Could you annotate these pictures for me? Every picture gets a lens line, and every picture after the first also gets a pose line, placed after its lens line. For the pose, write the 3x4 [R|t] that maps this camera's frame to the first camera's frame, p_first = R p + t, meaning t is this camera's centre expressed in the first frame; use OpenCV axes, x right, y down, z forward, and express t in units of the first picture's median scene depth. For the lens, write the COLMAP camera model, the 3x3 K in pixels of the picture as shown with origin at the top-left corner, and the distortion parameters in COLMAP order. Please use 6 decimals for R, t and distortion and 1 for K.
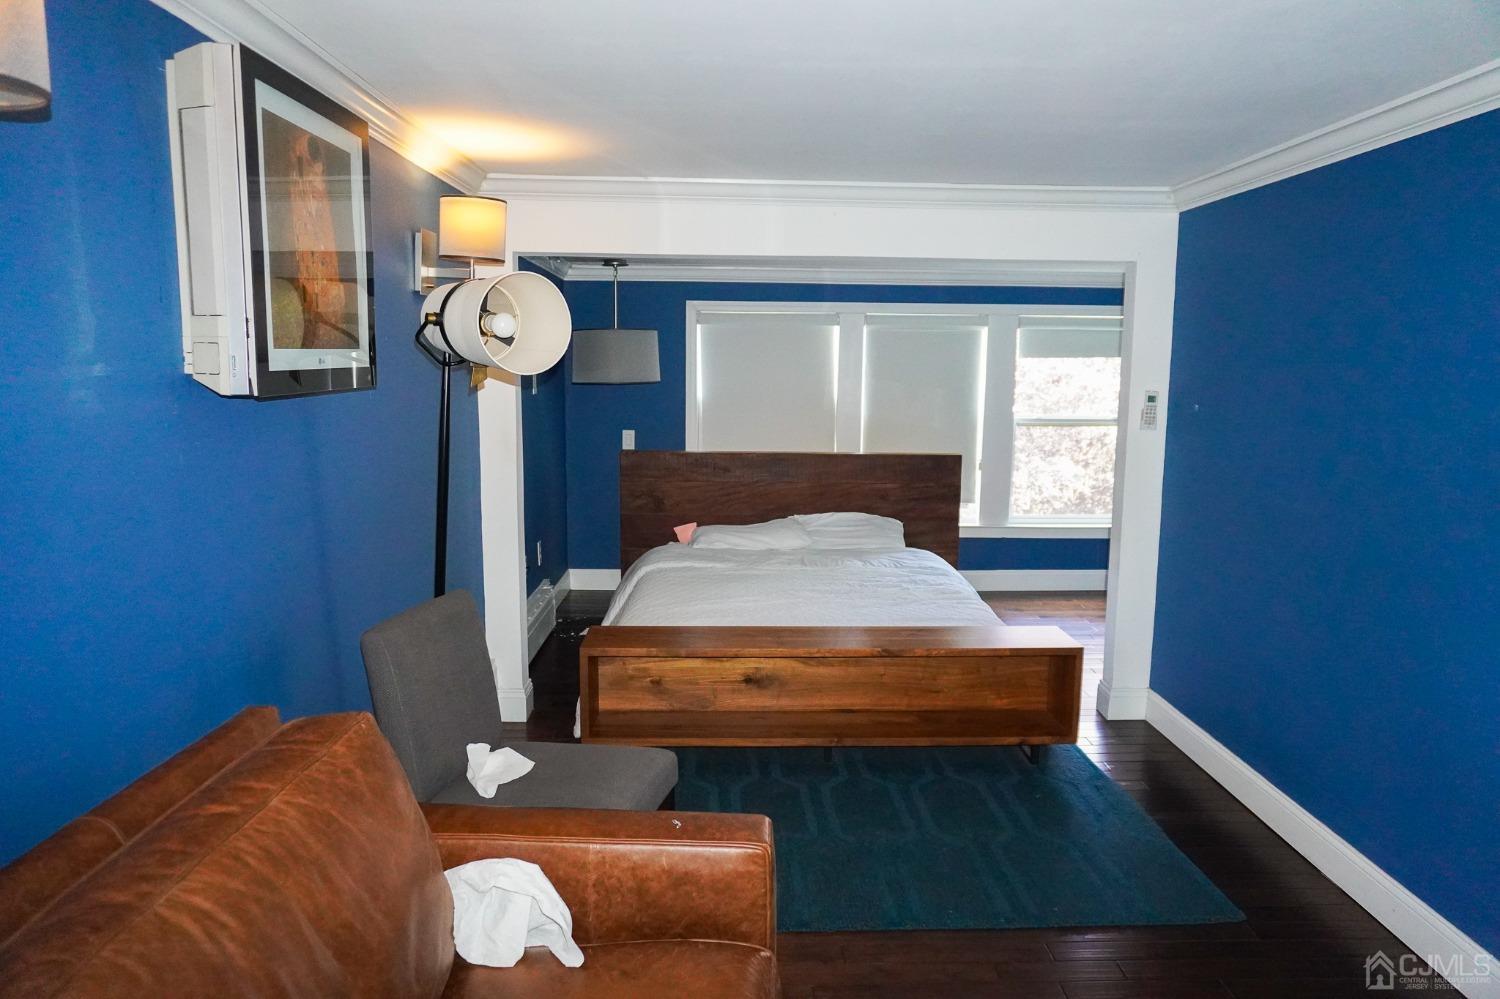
lens RADIAL K [[1028.3, 0, 750.0], [0, 1028.3, 499.5], [0, 0, 1]] dist [-0.019792, 0.001146]
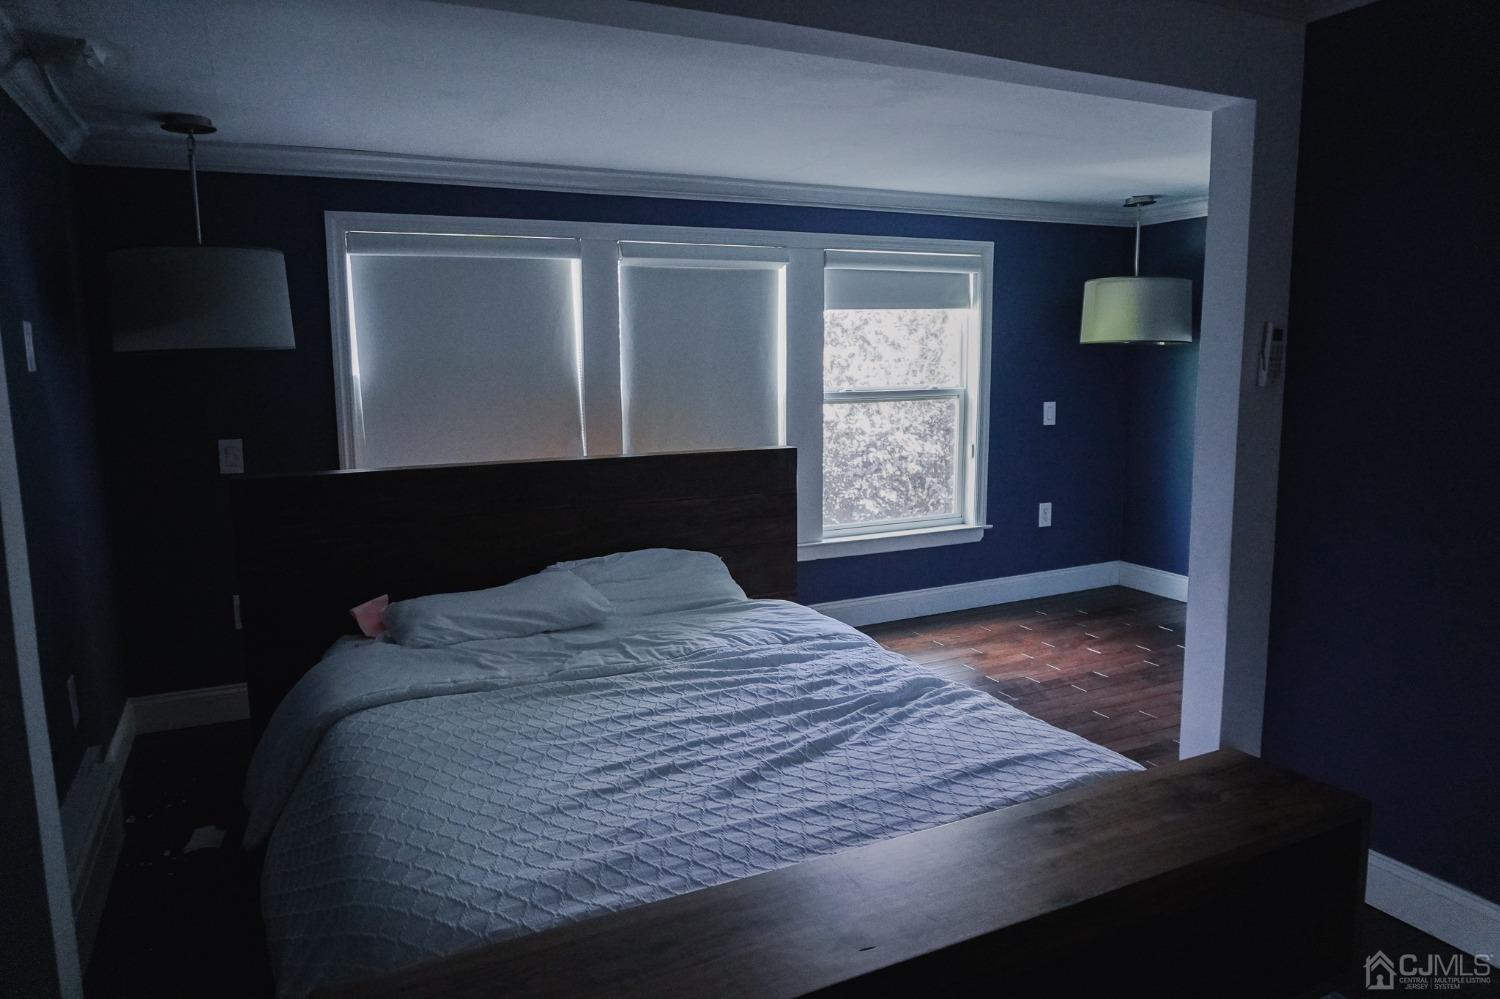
lens RADIAL K [[1028.3, 0, 750.0], [0, 1028.3, 499.5], [0, 0, 1]] dist [-0.019792, 0.001146]
pose [[0.902160, -0.080023, 0.423914, -0.102582], [0.080968, 0.996591, 0.015815, -0.021827], [-0.423735, 0.020056, 0.905564, 0.383999]]
